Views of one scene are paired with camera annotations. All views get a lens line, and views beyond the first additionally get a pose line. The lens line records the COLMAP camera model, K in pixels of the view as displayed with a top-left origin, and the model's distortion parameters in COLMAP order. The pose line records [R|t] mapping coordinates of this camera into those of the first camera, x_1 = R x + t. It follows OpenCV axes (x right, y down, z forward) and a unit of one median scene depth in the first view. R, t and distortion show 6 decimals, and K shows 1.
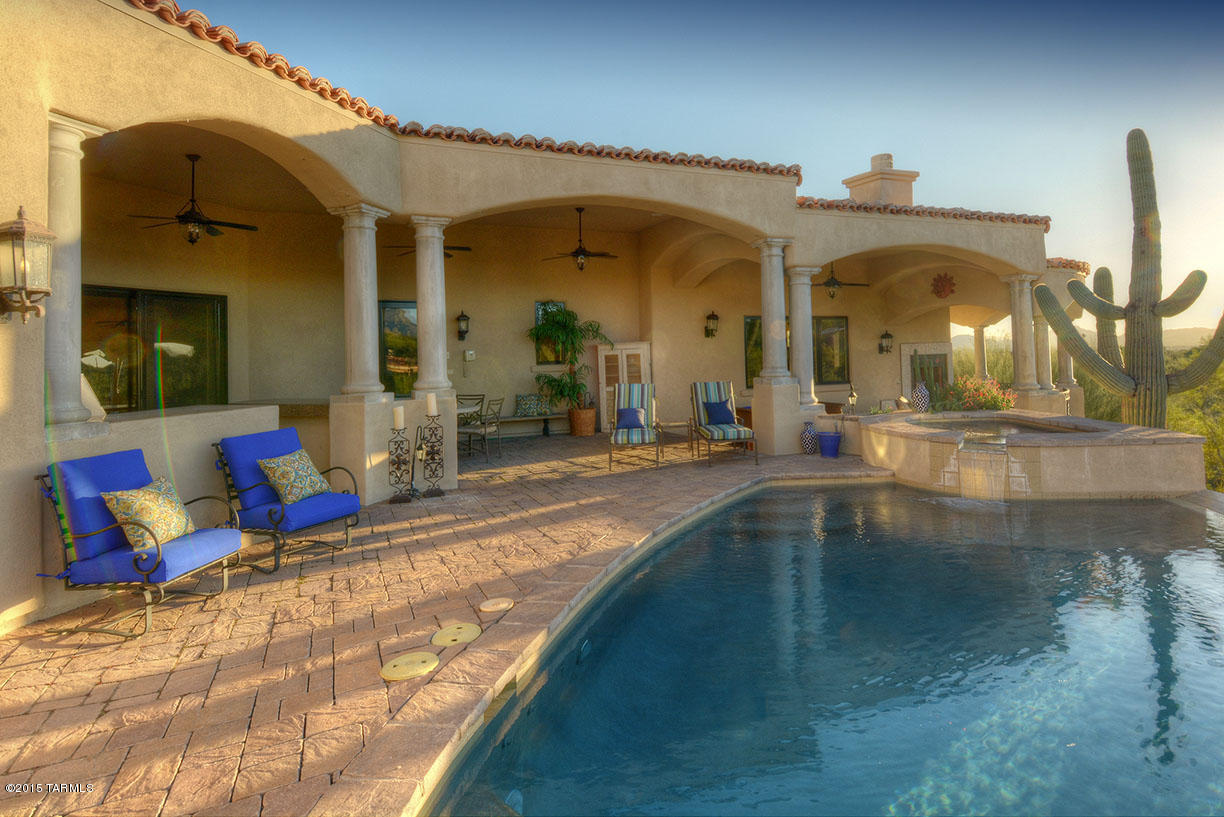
lens RADIAL K [[679.0, 0, 586.5], [0, 679.0, 329.5], [0, 0, 1]] dist [0.043292, -0.047119]
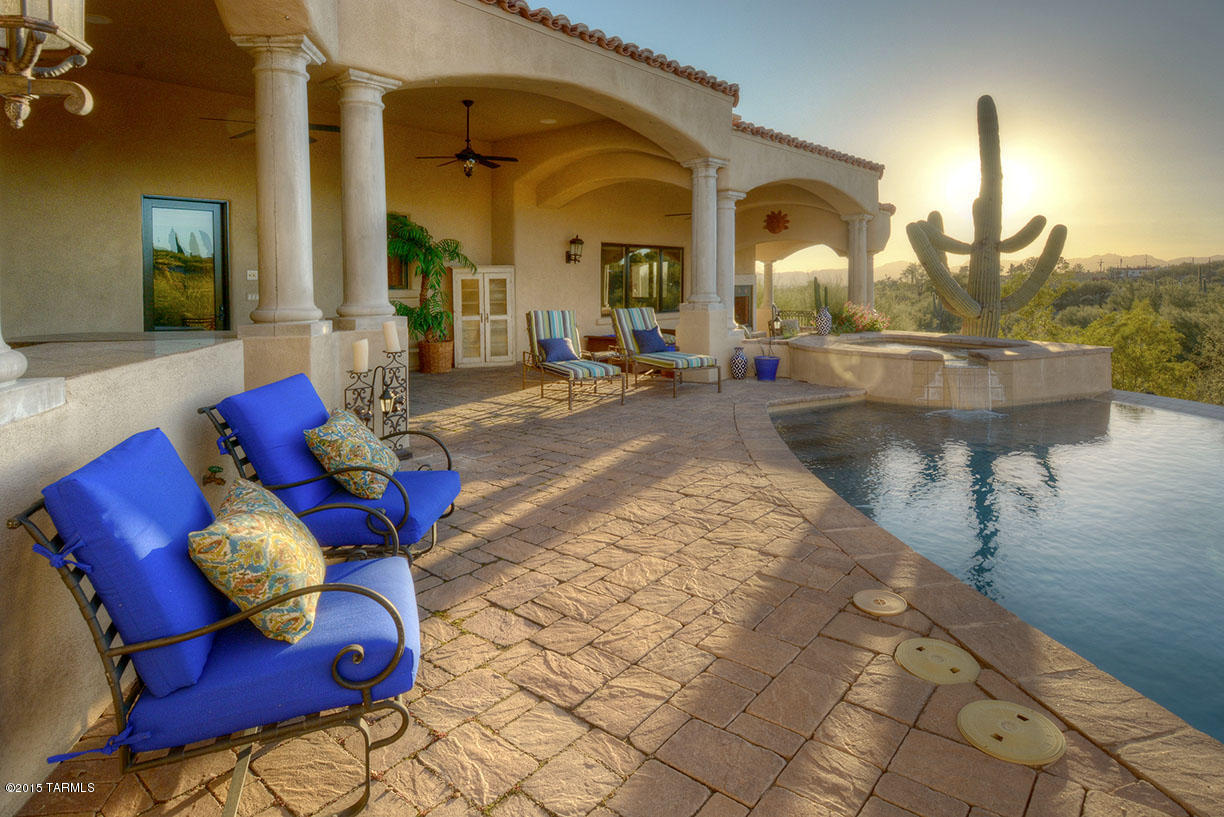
lens RADIAL K [[665.8, 0, 587.1], [0, 665.8, 308.0], [0, 0, 1]] dist [-0.004014, -0.000954]
pose [[0.886758, 0.000014, 0.462234, -0.337503], [-0.029925, 0.997904, 0.057378, 0.030038], [-0.461264, -0.064712, 0.884900, 0.253003]]
